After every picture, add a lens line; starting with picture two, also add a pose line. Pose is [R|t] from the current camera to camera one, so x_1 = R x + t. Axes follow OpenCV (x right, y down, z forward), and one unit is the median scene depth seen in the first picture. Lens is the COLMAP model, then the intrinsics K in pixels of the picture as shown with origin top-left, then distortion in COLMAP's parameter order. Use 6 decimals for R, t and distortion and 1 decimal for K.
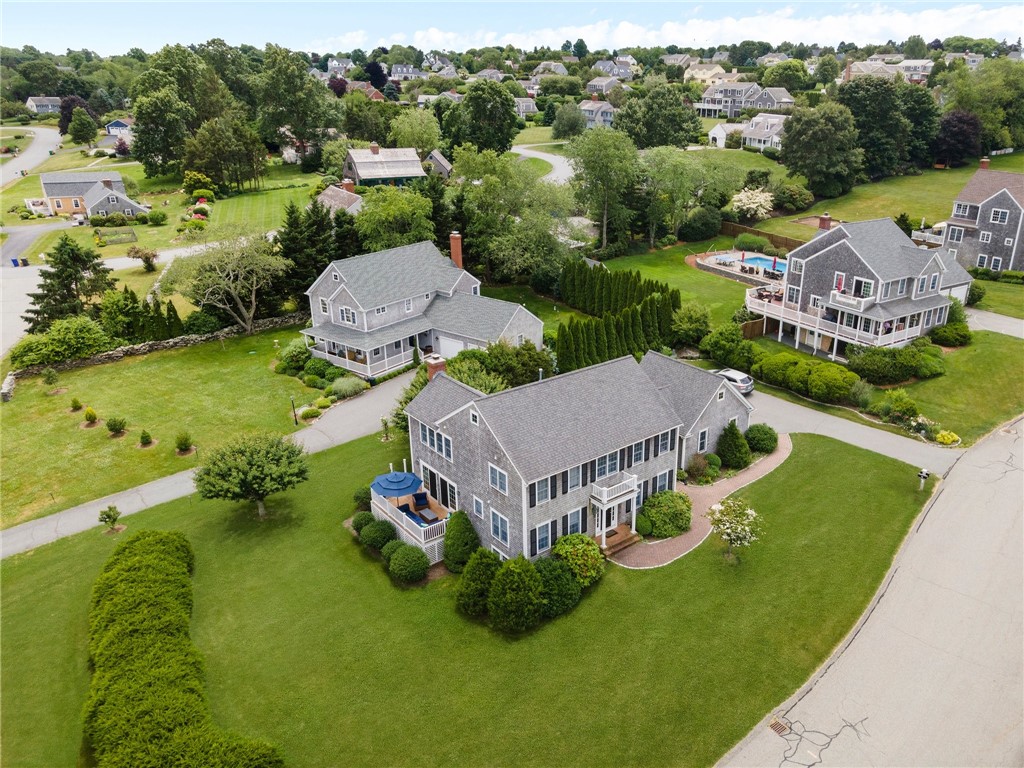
lens RADIAL K [[756.0, 0, 512.0], [0, 756.0, 384.0], [0, 0, 1]] dist [0.030064, 0.001245]
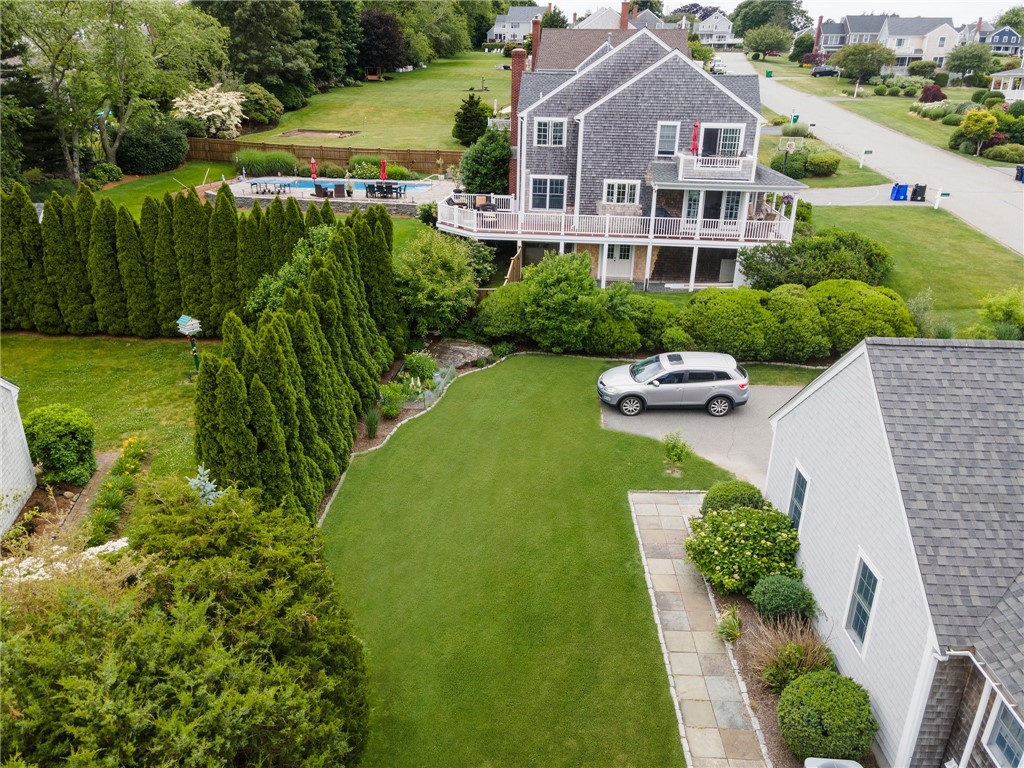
lens RADIAL K [[705.1, 0, 510.0], [0, 705.1, 404.2], [0, 0, 1]] dist [0.024485, 0.004616]
pose [[0.607431, -0.308458, 0.732039, -0.062183], [0.271137, 0.946697, 0.173924, -0.078644], [-0.746667, 0.092836, 0.658687, 0.805568]]
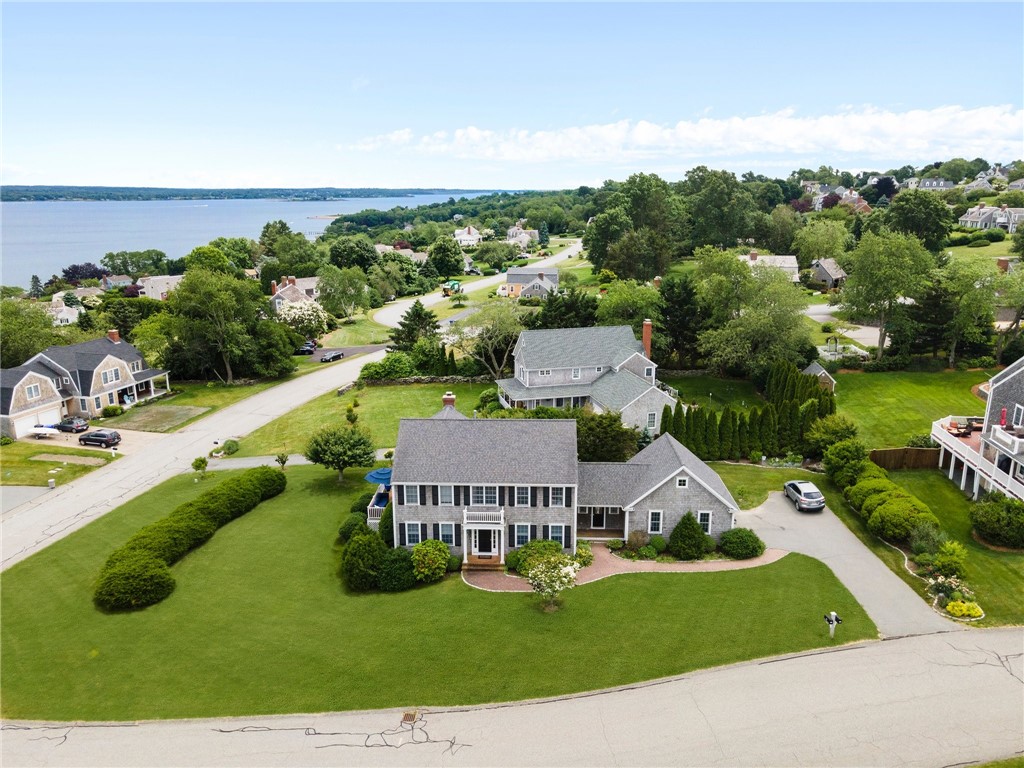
lens RADIAL K [[705.1, 0, 510.0], [0, 705.1, 404.2], [0, 0, 1]] dist [0.024485, 0.004616]
pose [[0.756167, 0.162241, -0.633947, 0.522443], [-0.225172, 0.974128, -0.019282, -0.012706], [0.614417, 0.157327, 0.773136, 0.092256]]
